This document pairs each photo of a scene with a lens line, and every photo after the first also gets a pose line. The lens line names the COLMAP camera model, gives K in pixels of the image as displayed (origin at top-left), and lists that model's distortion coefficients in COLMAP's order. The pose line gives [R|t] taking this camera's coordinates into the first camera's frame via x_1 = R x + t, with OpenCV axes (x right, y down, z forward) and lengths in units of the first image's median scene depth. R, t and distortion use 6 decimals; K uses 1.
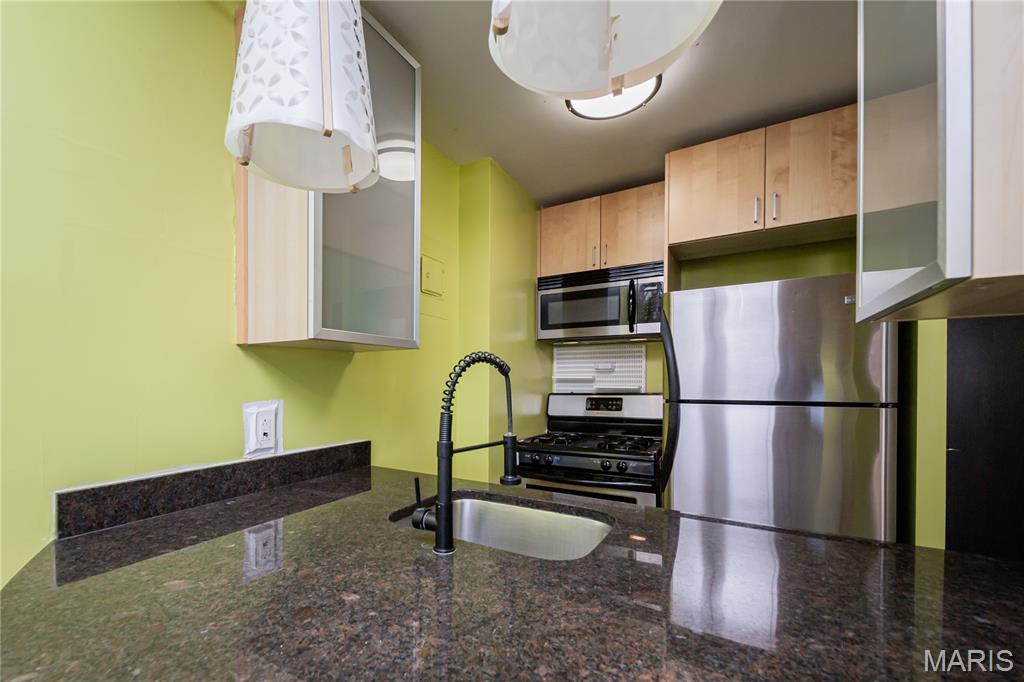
lens RADIAL K [[426.8, 0, 471.1], [0, 426.8, 378.5], [0, 0, 1]] dist [0.044508, 0.000043]
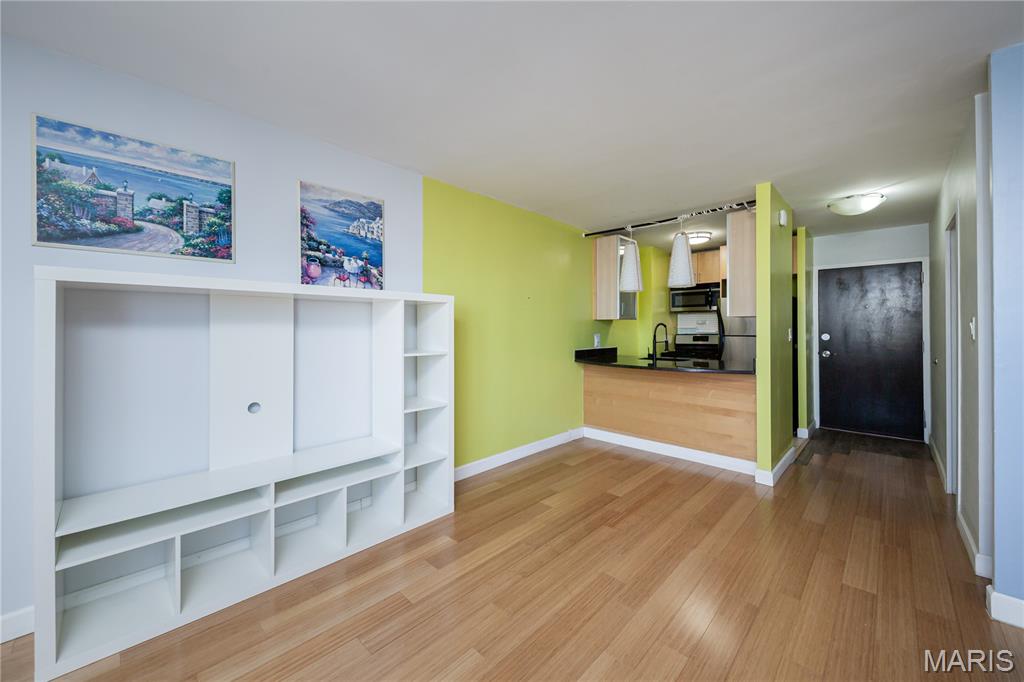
lens RADIAL K [[389.2, 0, 512.1], [0, 389.2, 325.8], [0, 0, 1]] dist [0.001126, -0.000383]
pose [[0.976366, -0.001027, -0.216123, -0.268632], [0.000713, 0.999999, -0.001530, -0.009519], [0.216125, 0.001340, 0.976365, -1.482443]]
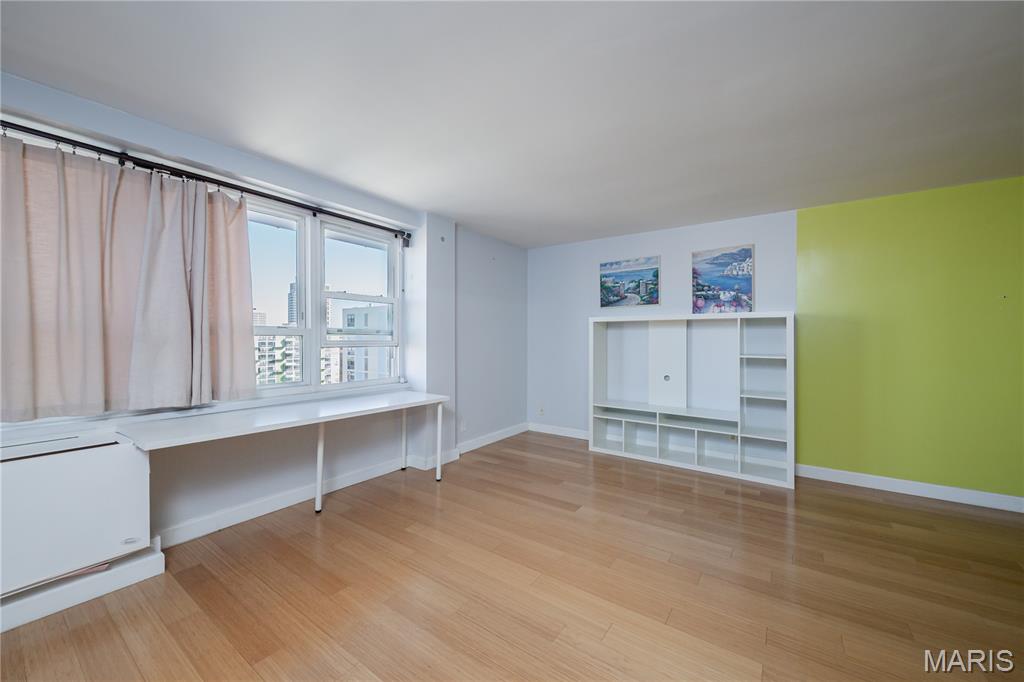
lens RADIAL K [[391.2, 0, 516.9], [0, 391.2, 336.8], [0, 0, 1]] dist [0.003414, 0.000017]
pose [[-0.059585, -0.005258, -0.998209, 0.751211], [0.002178, 0.999983, -0.005397, -0.001341], [0.998221, -0.002496, -0.059572, -1.303637]]
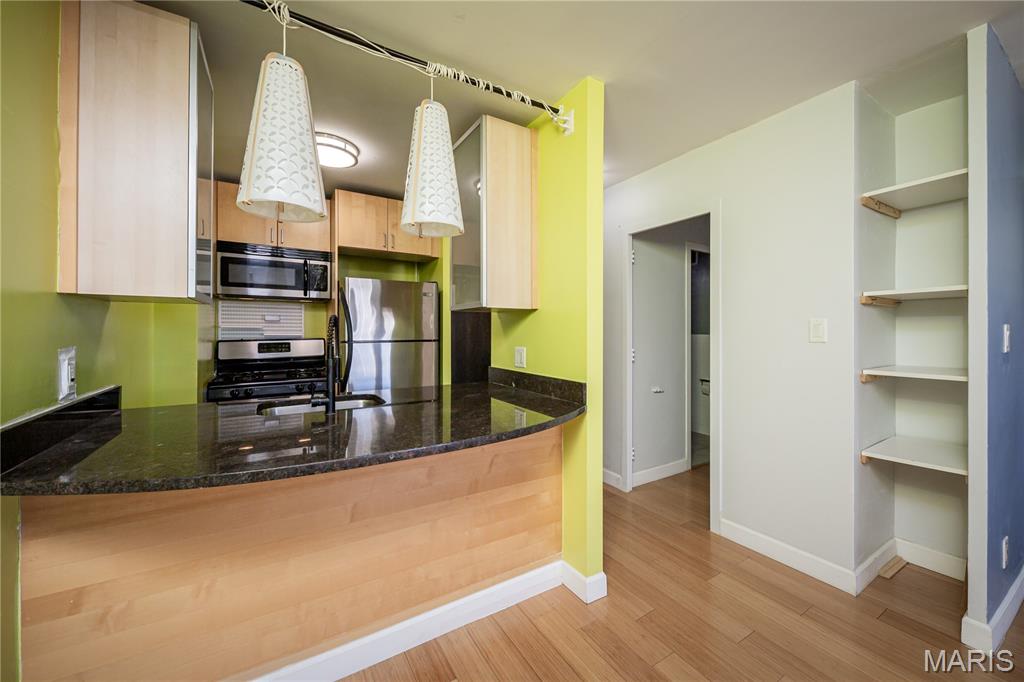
lens RADIAL K [[394.8, 0, 522.0], [0, 394.8, 328.5], [0, 0, 1]] dist [0.025733, -0.000030]
pose [[0.447908, 0.002428, 0.894077, -0.493852], [-0.004346, 0.999990, -0.000538, -0.001054], [-0.894069, -0.003644, 0.447914, -0.247421]]
